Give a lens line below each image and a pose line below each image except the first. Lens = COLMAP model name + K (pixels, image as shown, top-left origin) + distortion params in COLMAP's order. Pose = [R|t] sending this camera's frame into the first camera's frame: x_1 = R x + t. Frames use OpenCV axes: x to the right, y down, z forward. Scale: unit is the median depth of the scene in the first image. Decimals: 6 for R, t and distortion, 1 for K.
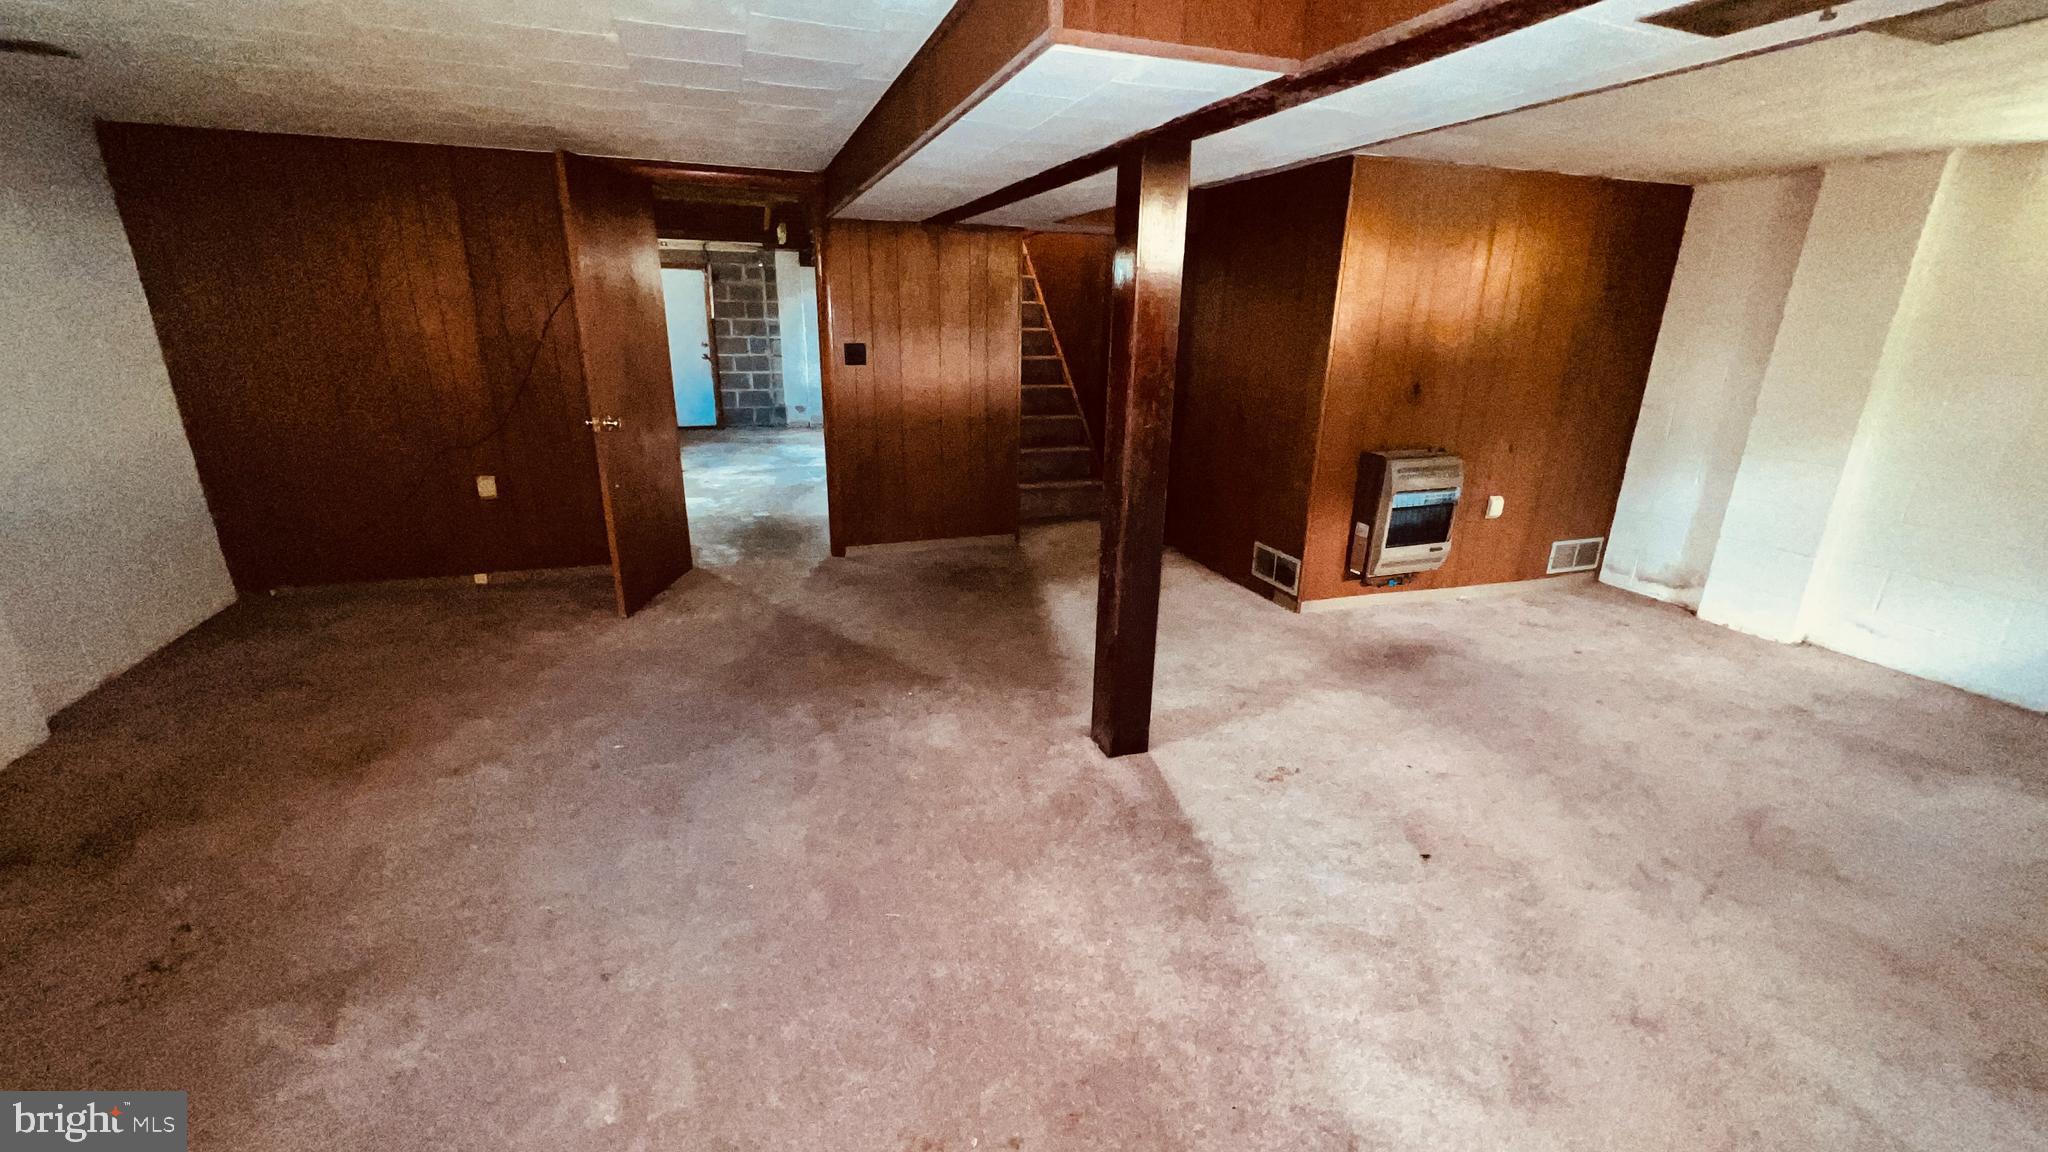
lens RADIAL K [[823.5, 0, 1025.6], [0, 823.5, 579.5], [0, 0, 1]] dist [0.000971, 0.000662]
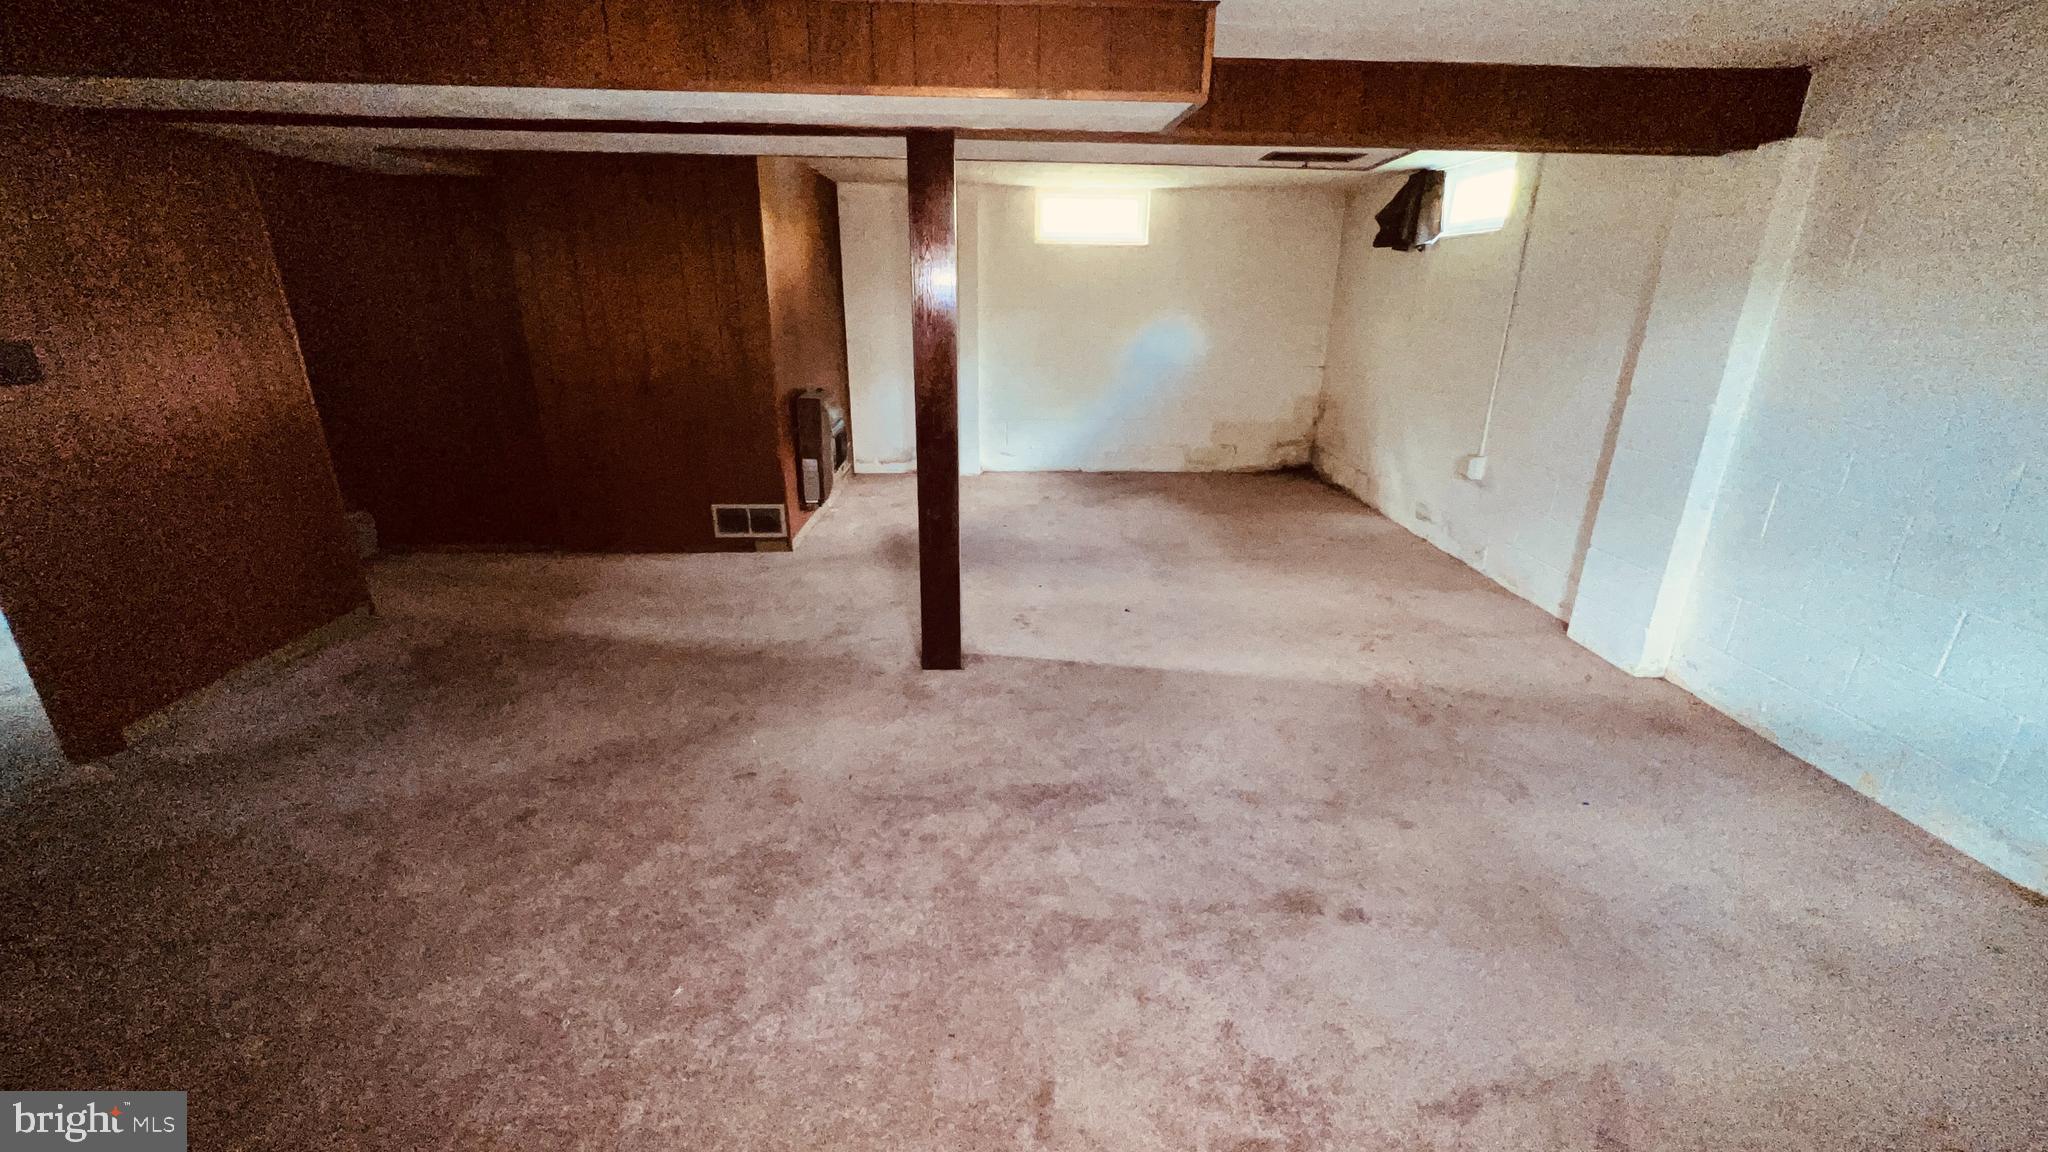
lens RADIAL K [[823.5, 0, 1028.9], [0, 823.5, 577.6], [0, 0, 1]] dist [0.000971, 0.000662]
pose [[0.309440, -0.336124, 0.889532, -0.554946], [0.292685, 0.923698, 0.247218, -0.104256], [-0.904755, 0.183853, 0.384208, 0.286088]]
